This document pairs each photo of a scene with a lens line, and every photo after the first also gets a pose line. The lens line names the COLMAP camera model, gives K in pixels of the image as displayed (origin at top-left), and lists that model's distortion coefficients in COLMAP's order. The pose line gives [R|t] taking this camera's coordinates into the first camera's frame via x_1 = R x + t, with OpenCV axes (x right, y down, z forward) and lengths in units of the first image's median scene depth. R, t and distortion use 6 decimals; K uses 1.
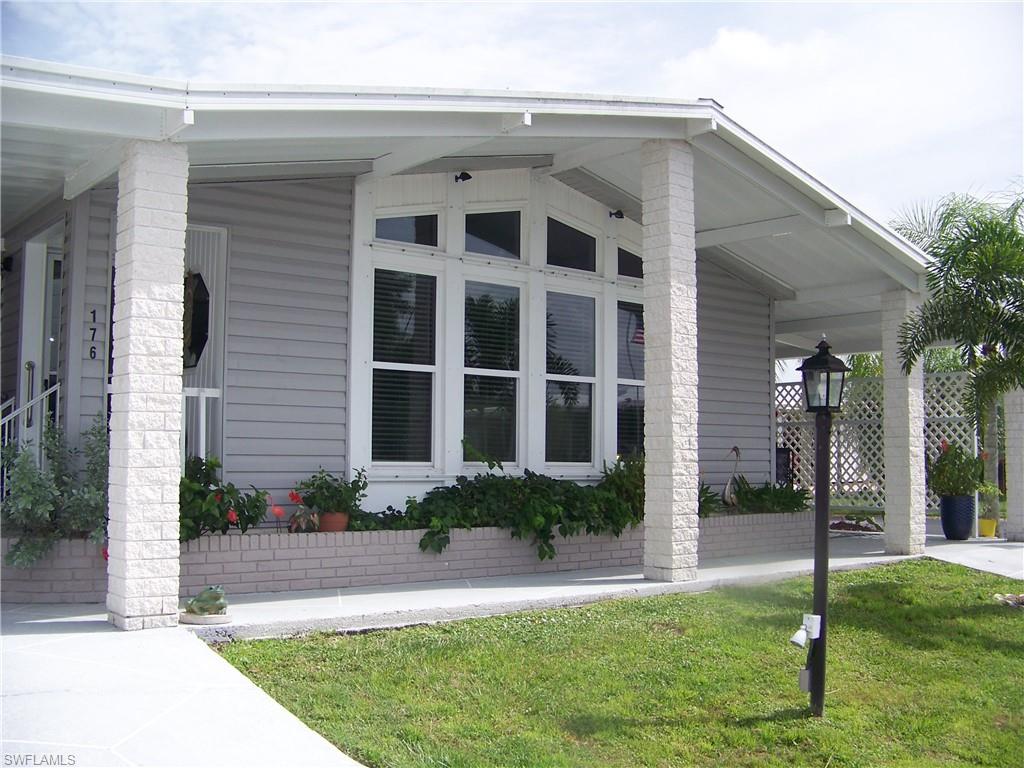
lens RADIAL K [[1084.1, 0, 512.0], [0, 1084.1, 384.0], [0, 0, 1]] dist [-0.264261, 0.352046]
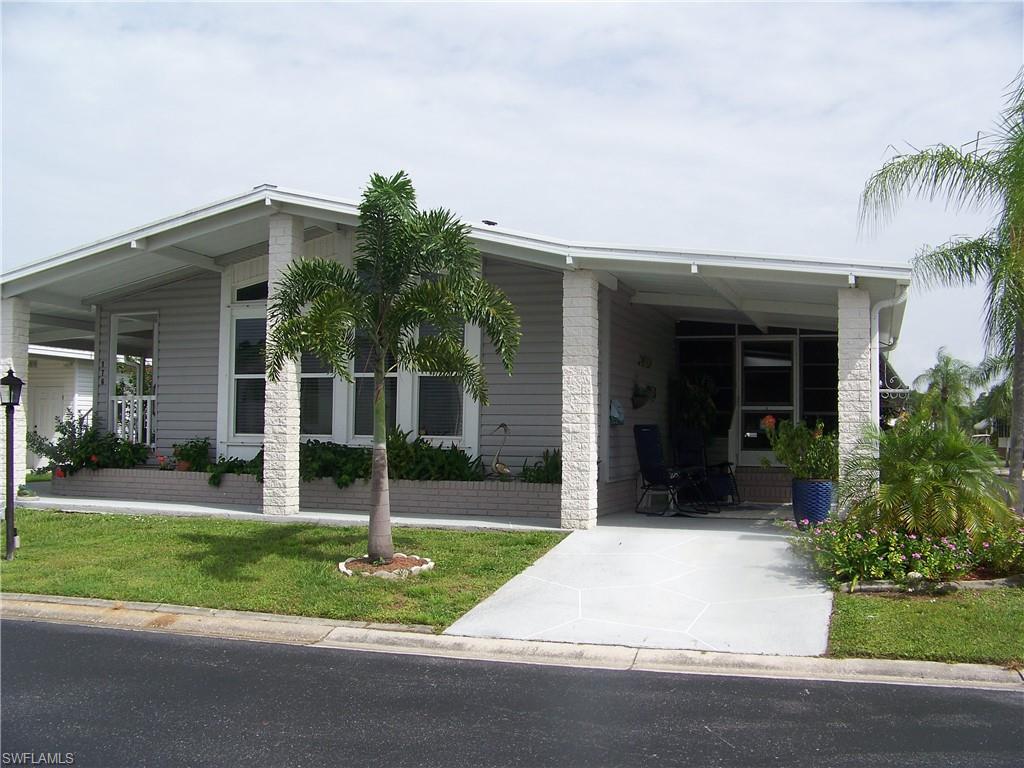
lens RADIAL K [[1084.1, 0, 512.0], [0, 1084.1, 384.0], [0, 0, 1]] dist [-0.264261, 0.352046]
pose [[0.522055, -0.039534, -0.851995, 1.564128], [0.054359, 0.998437, -0.013021, 0.040357], [0.851178, -0.039516, 0.523388, 0.505495]]
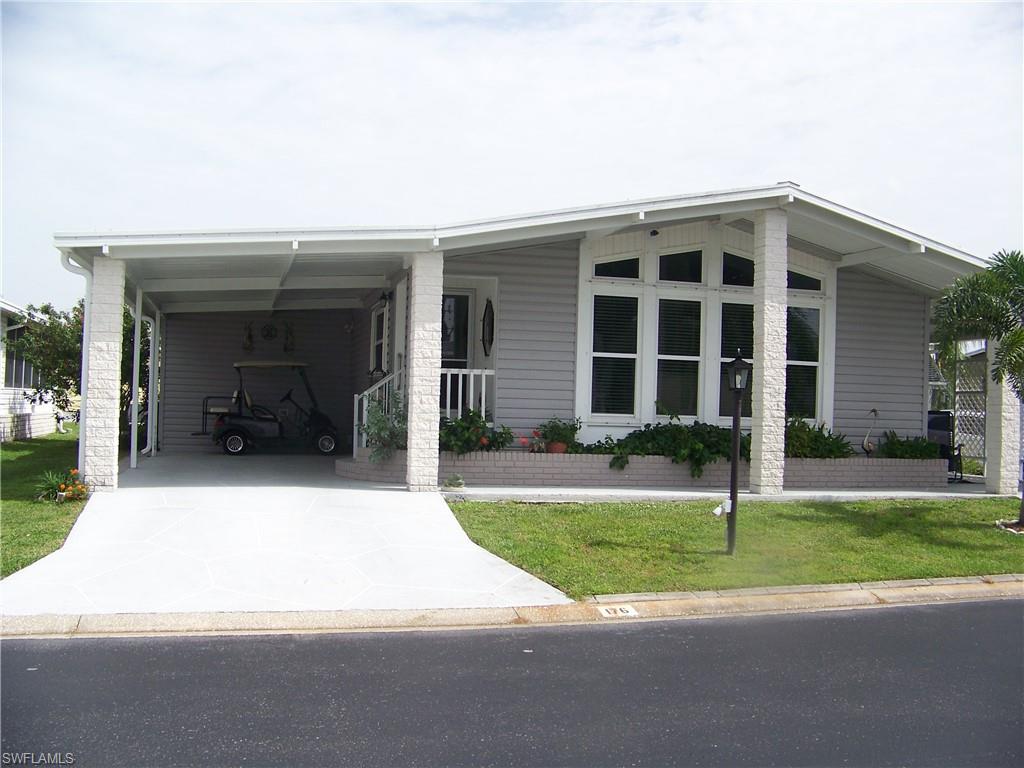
lens RADIAL K [[1084.1, 0, 512.0], [0, 1084.1, 384.0], [0, 0, 1]] dist [-0.264261, 0.352046]
pose [[0.902890, 0.011761, -0.429711, 0.477522], [0.006312, 0.999155, 0.040607, -0.041251], [0.429826, -0.039376, 0.902053, -0.548540]]
